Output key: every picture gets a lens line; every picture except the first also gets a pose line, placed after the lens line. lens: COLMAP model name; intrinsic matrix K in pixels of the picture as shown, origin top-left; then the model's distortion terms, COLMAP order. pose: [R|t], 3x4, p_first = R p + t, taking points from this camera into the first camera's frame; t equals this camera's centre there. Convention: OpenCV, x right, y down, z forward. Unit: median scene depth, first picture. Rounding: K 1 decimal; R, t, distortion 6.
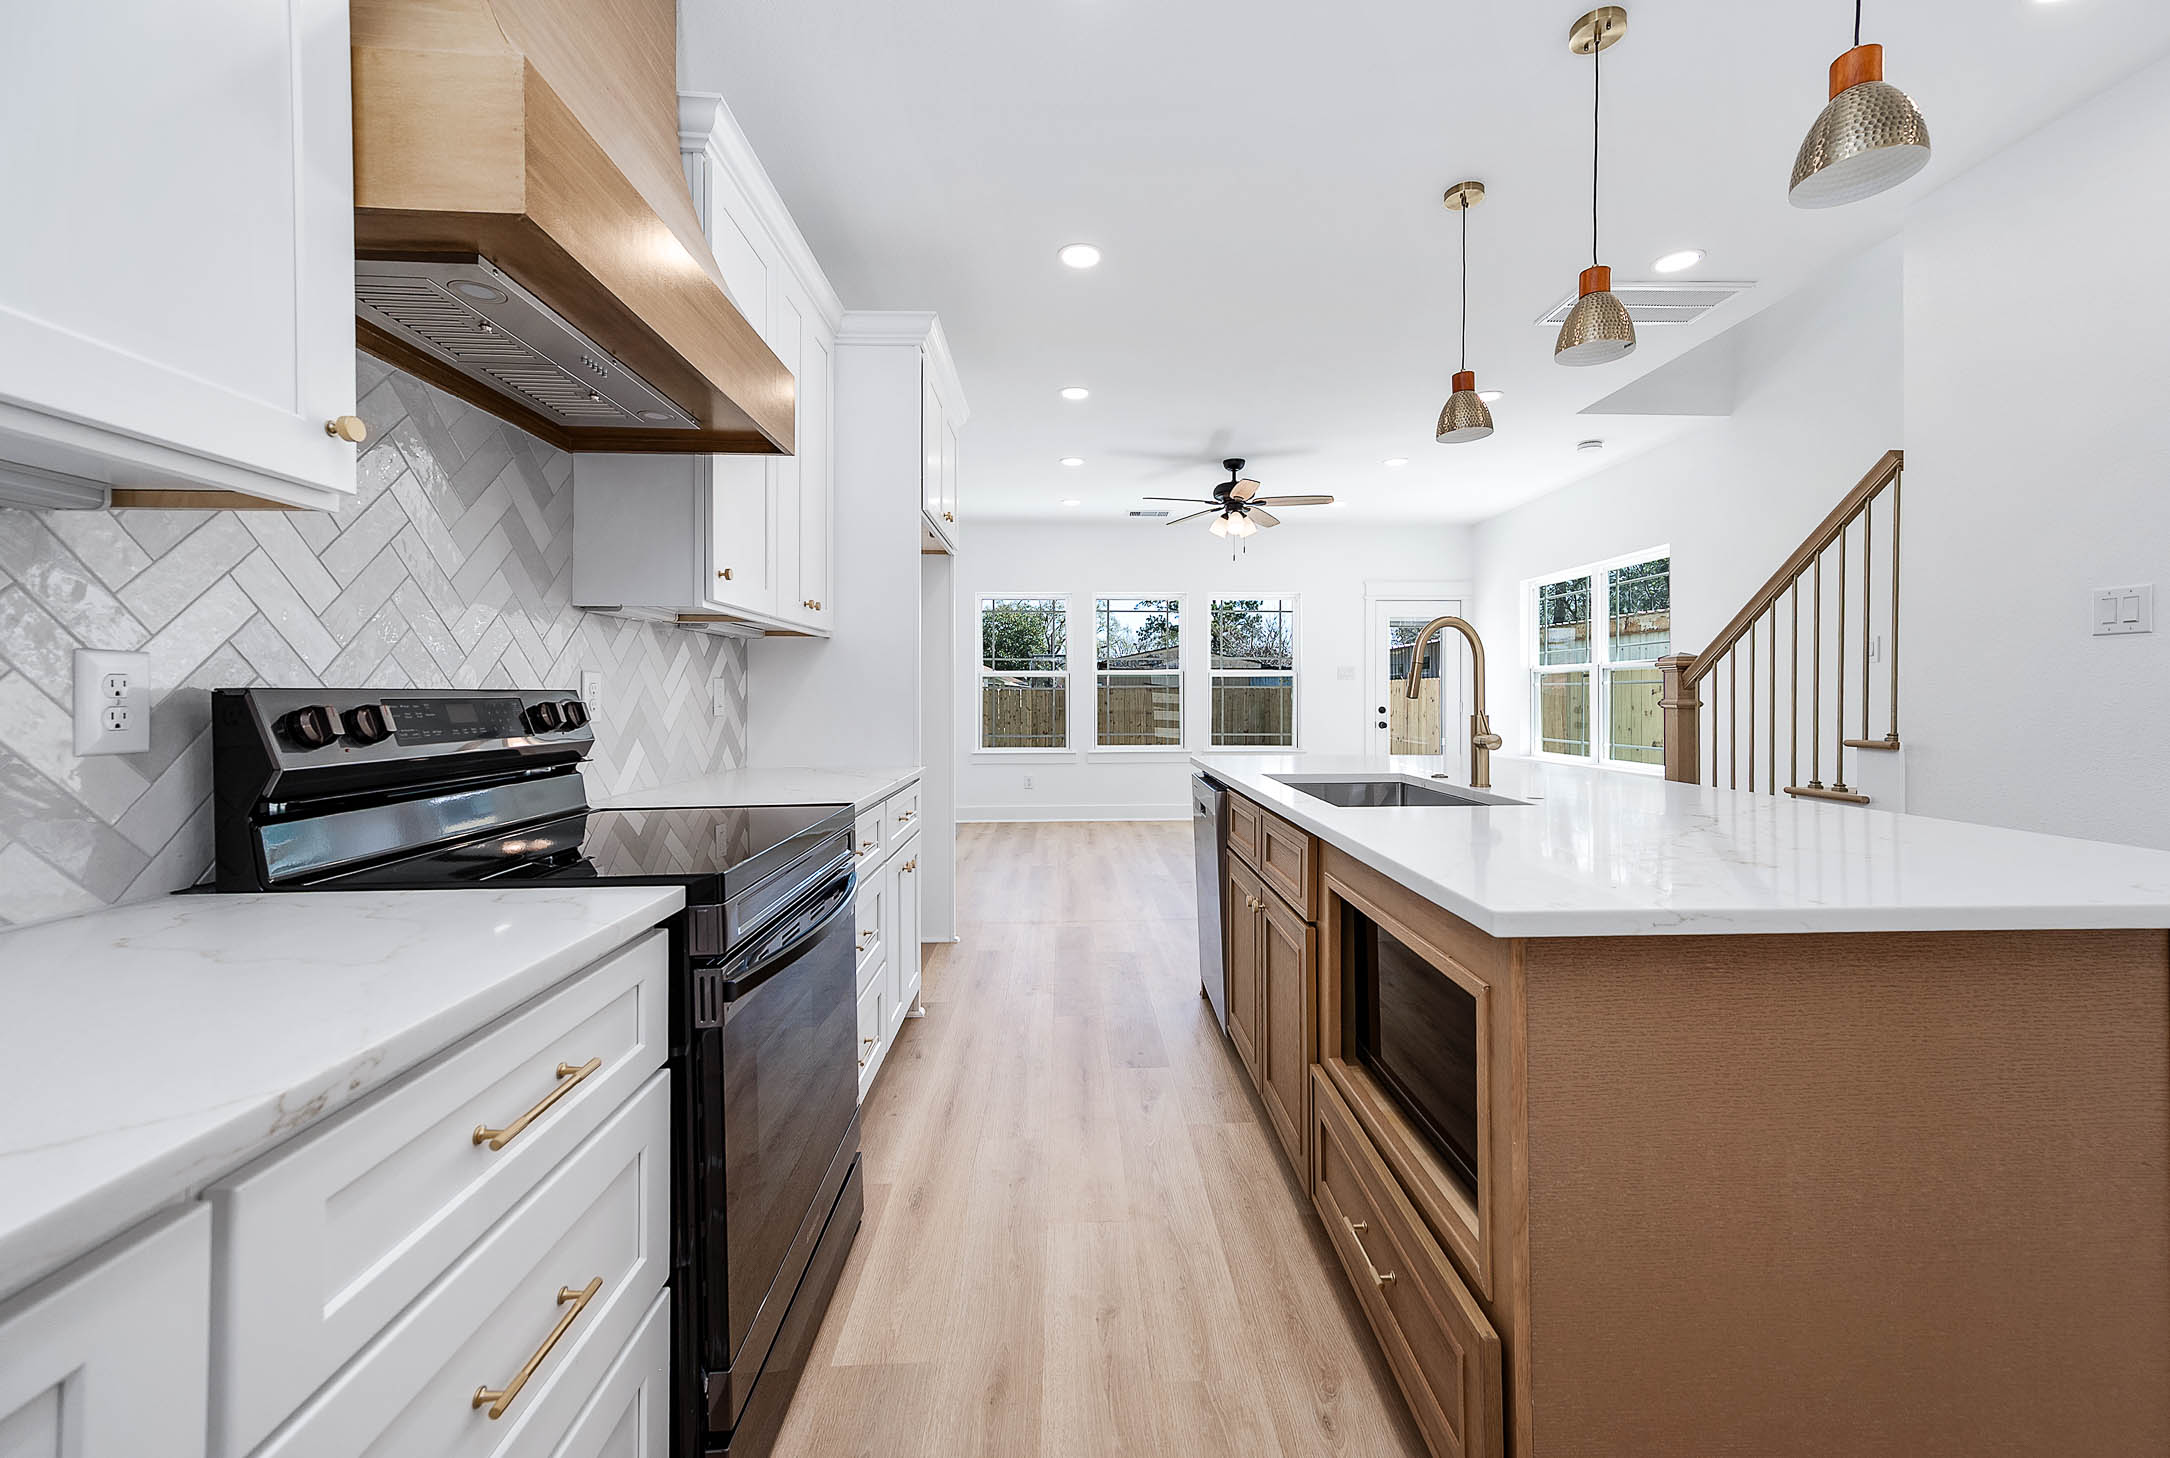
lens RADIAL K [[864.4, 0, 1089.1], [0, 864.4, 712.5], [0, 0, 1]] dist [-0.000870, -0.000061]
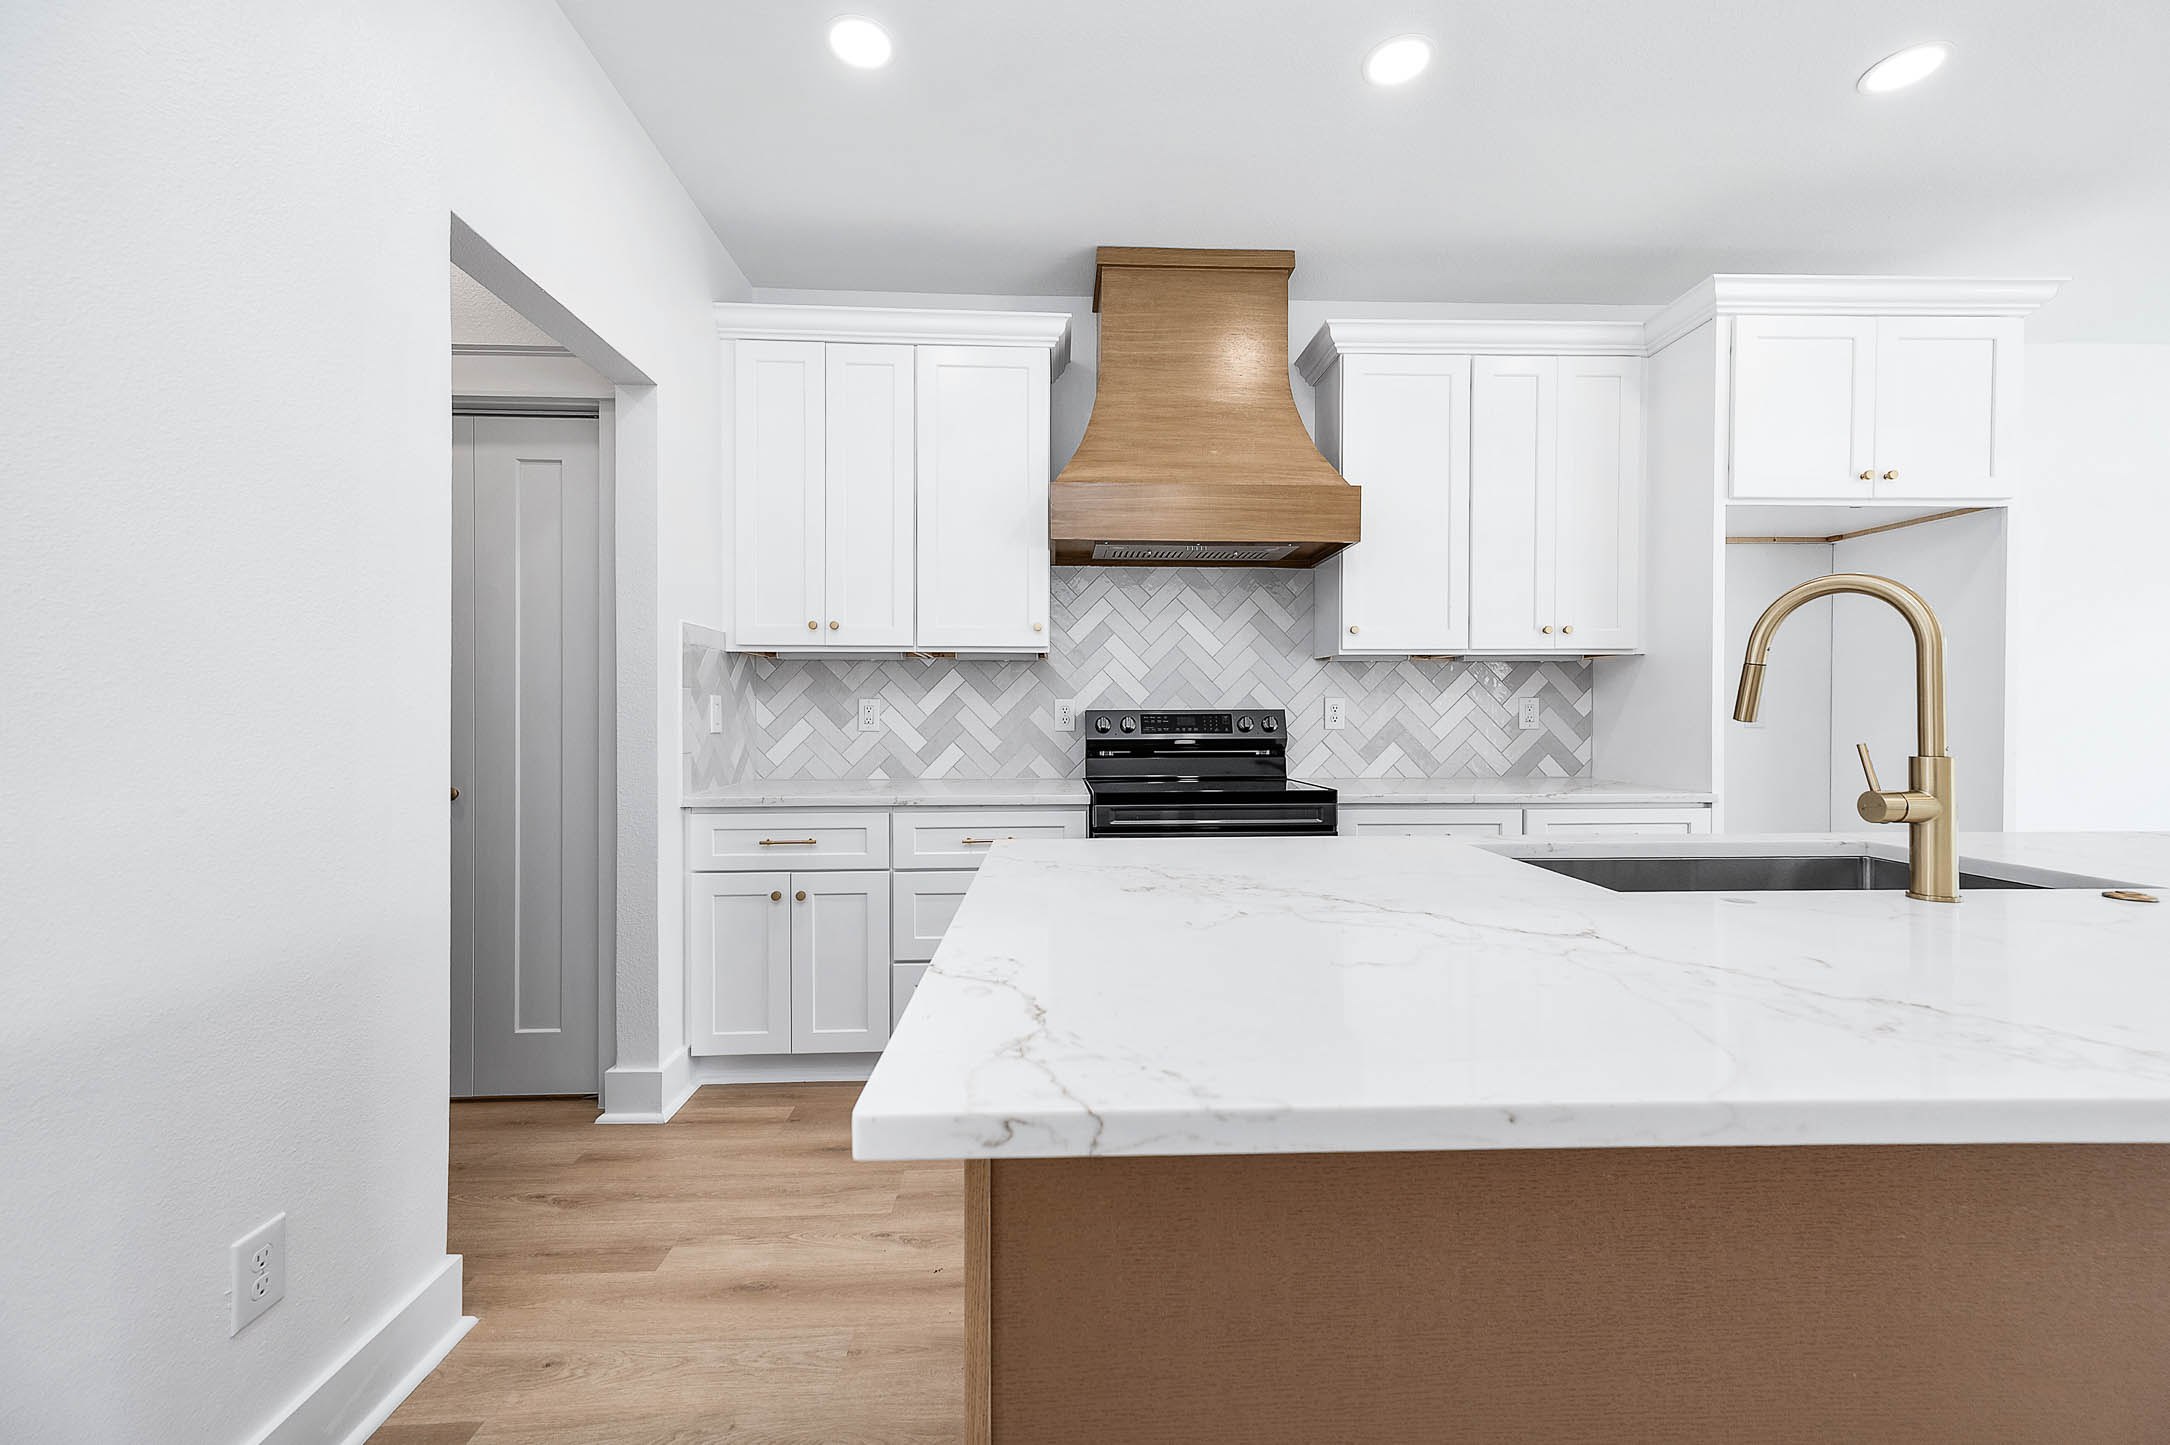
lens RADIAL K [[864.4, 0, 1086.4], [0, 864.4, 718.3], [0, 0, 1]] dist [-0.000870, -0.000061]
pose [[0.010502, 0.009843, -0.999896, 1.057196], [-0.015924, 0.999826, 0.009675, -0.016773], [0.999818, 0.015821, 0.010657, 0.537185]]
